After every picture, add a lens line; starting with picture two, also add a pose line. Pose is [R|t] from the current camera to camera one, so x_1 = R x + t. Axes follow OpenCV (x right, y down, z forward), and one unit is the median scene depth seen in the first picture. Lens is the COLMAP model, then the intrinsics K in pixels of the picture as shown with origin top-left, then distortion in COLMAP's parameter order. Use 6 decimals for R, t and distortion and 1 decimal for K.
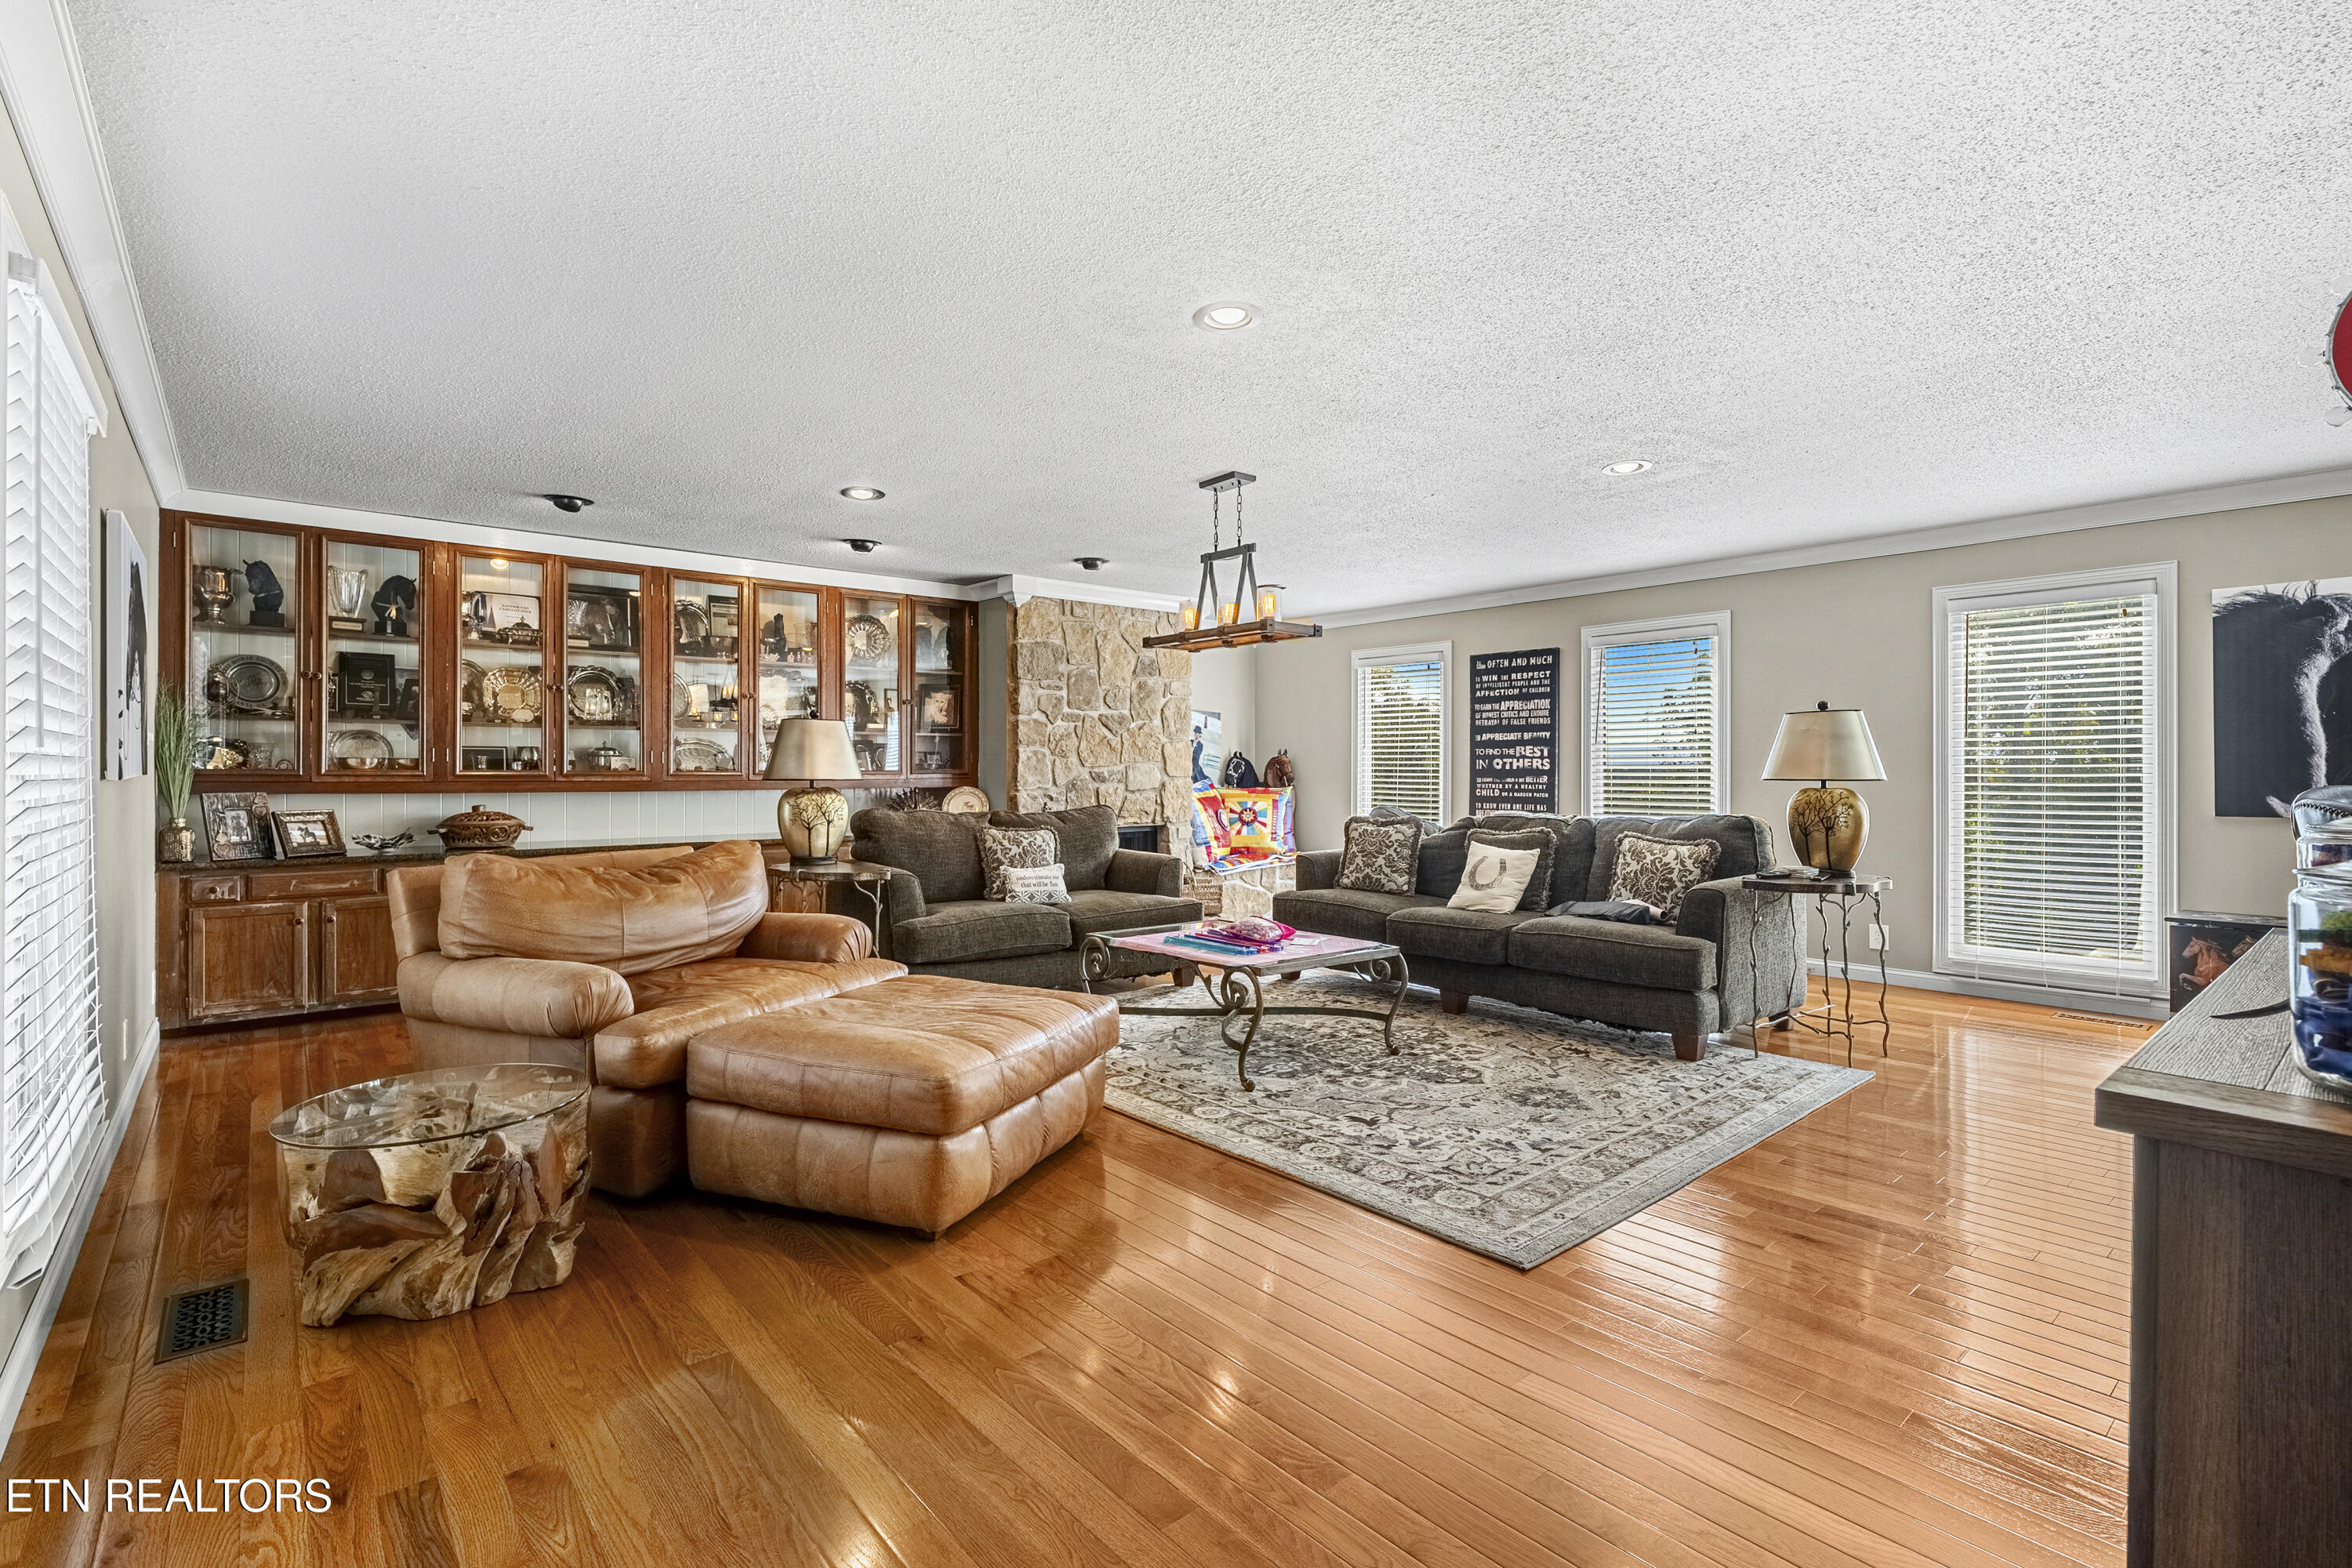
lens RADIAL K [[1081.8, 0, 1169.0], [0, 1081.8, 769.8], [0, 0, 1]] dist [-0.003219, -0.000200]
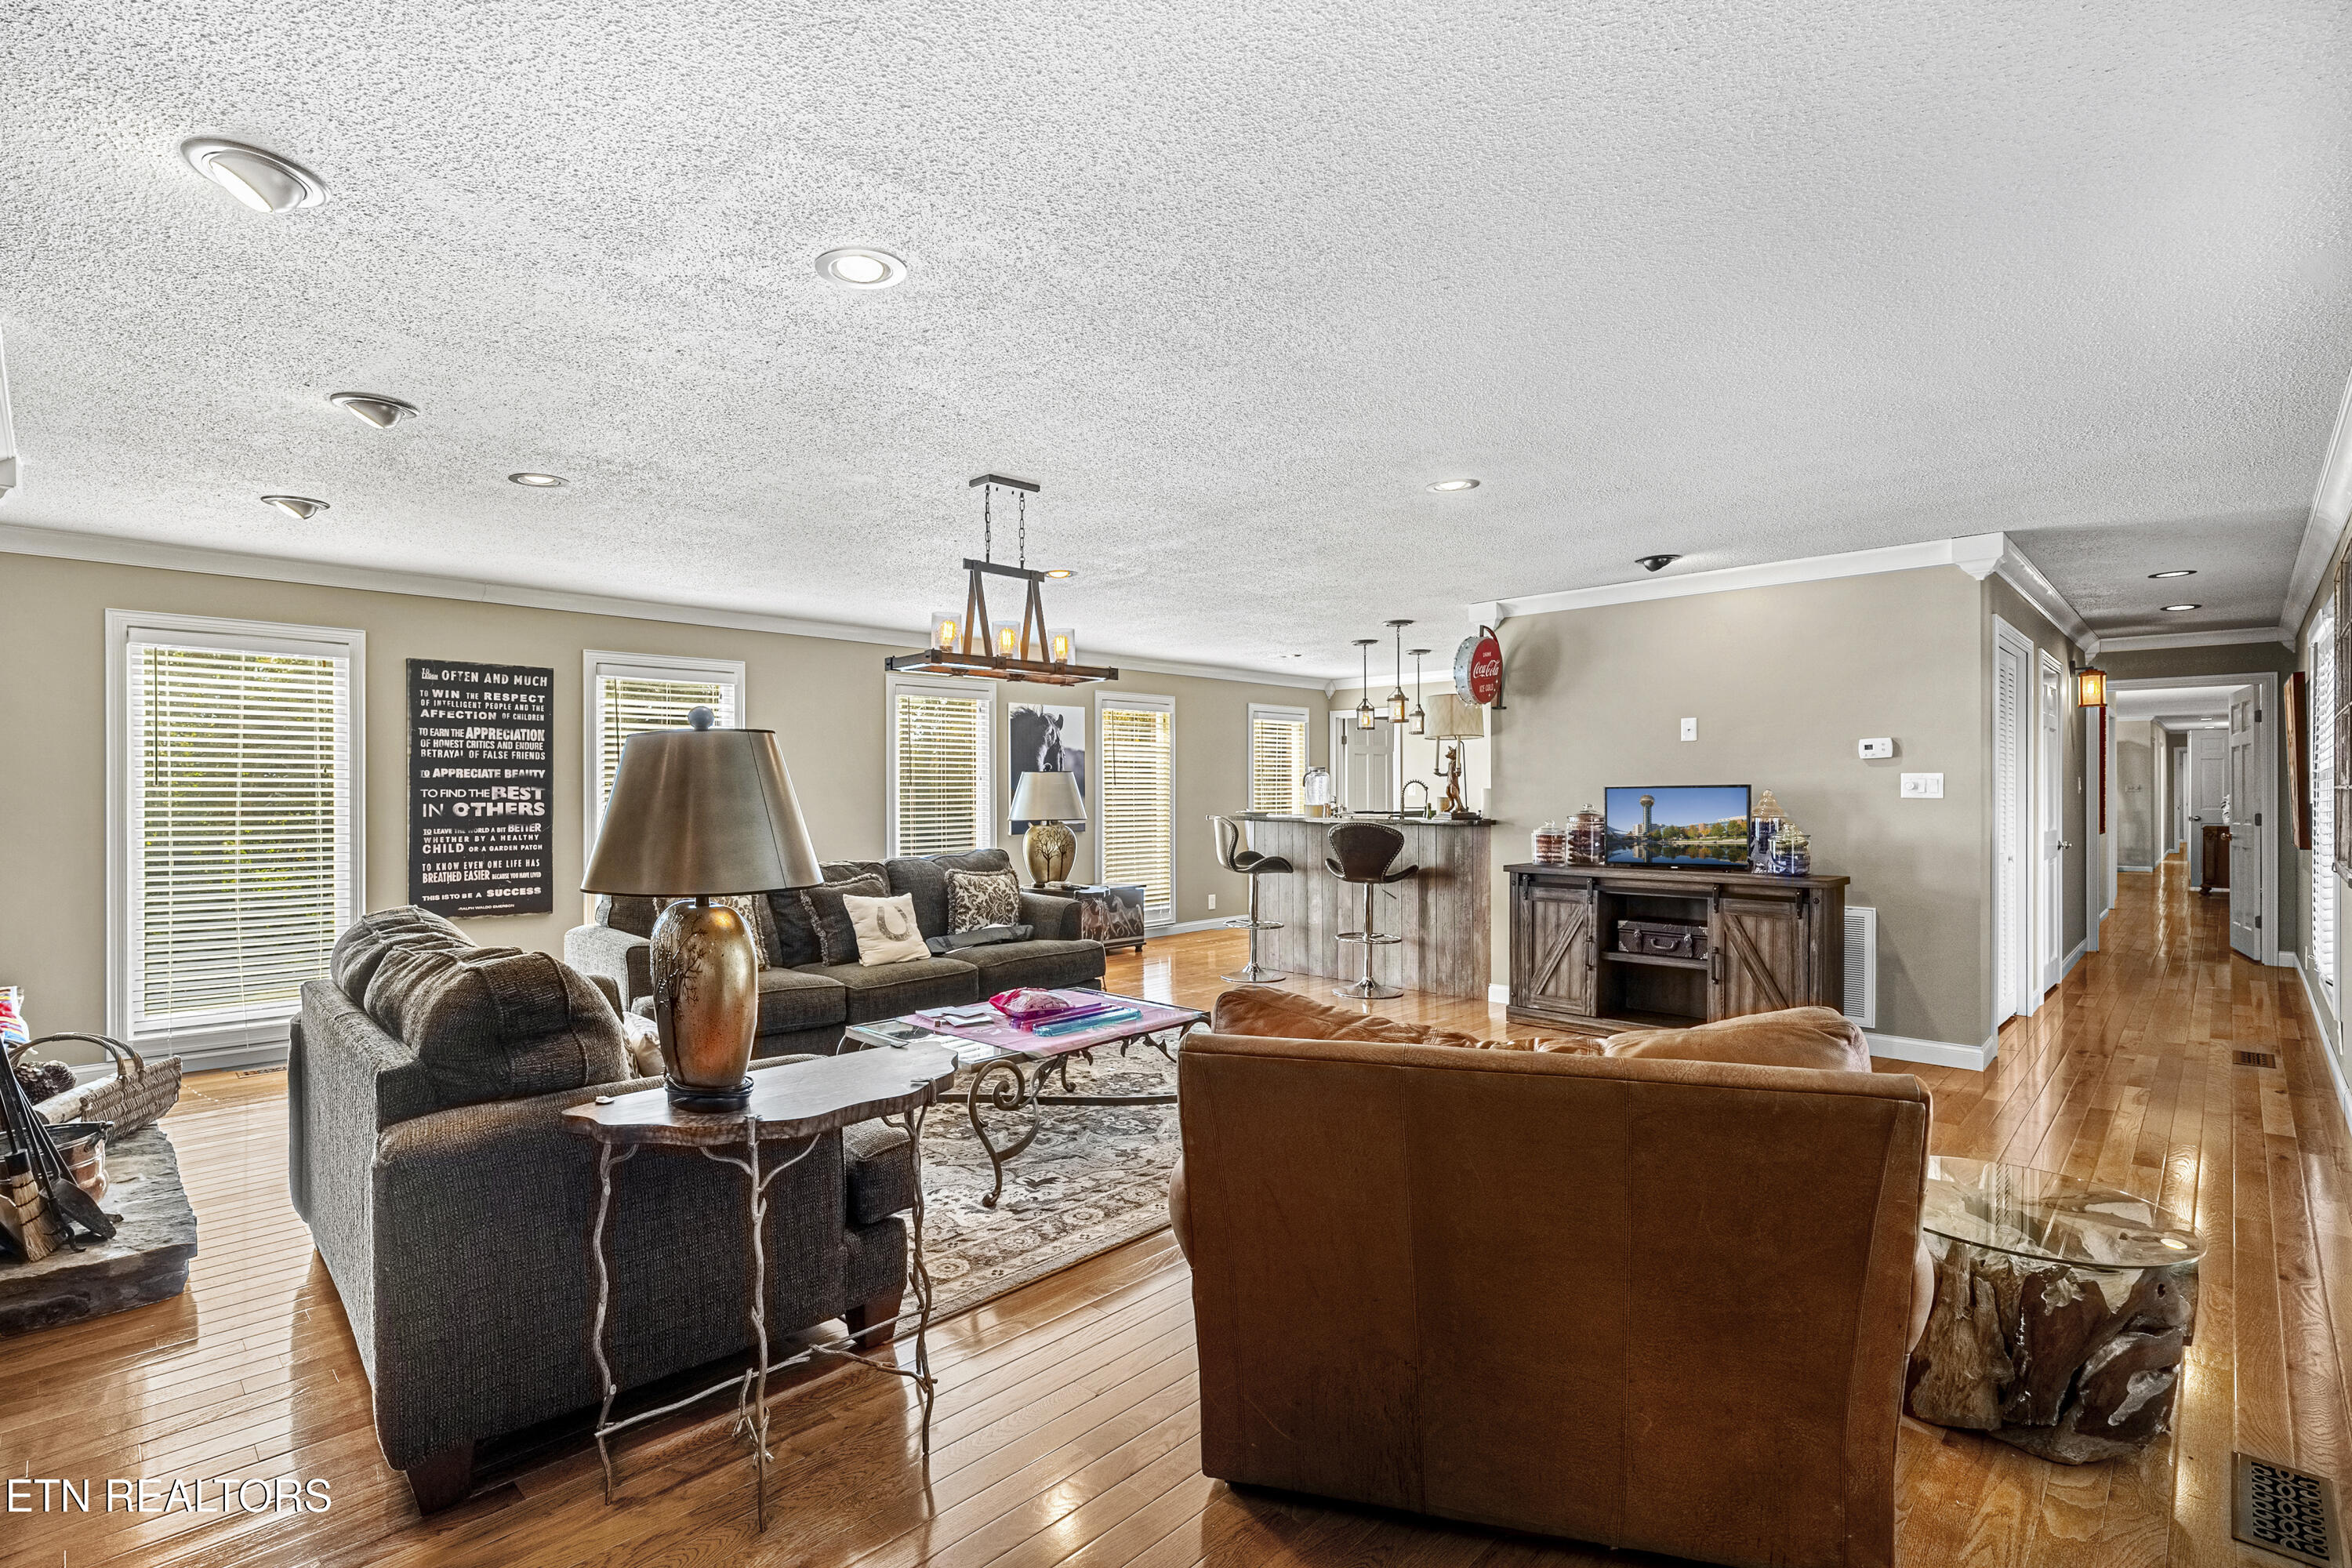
lens RADIAL K [[1081.8, 0, 1168.7], [0, 1081.8, 790.8], [0, 0, 1]] dist [-0.003219, -0.000200]
pose [[-0.093389, 0.000647, 0.995630, -0.501952], [0.004751, 0.999989, -0.000204, -0.016327], [-0.995618, 0.004711, -0.093391, 0.593952]]
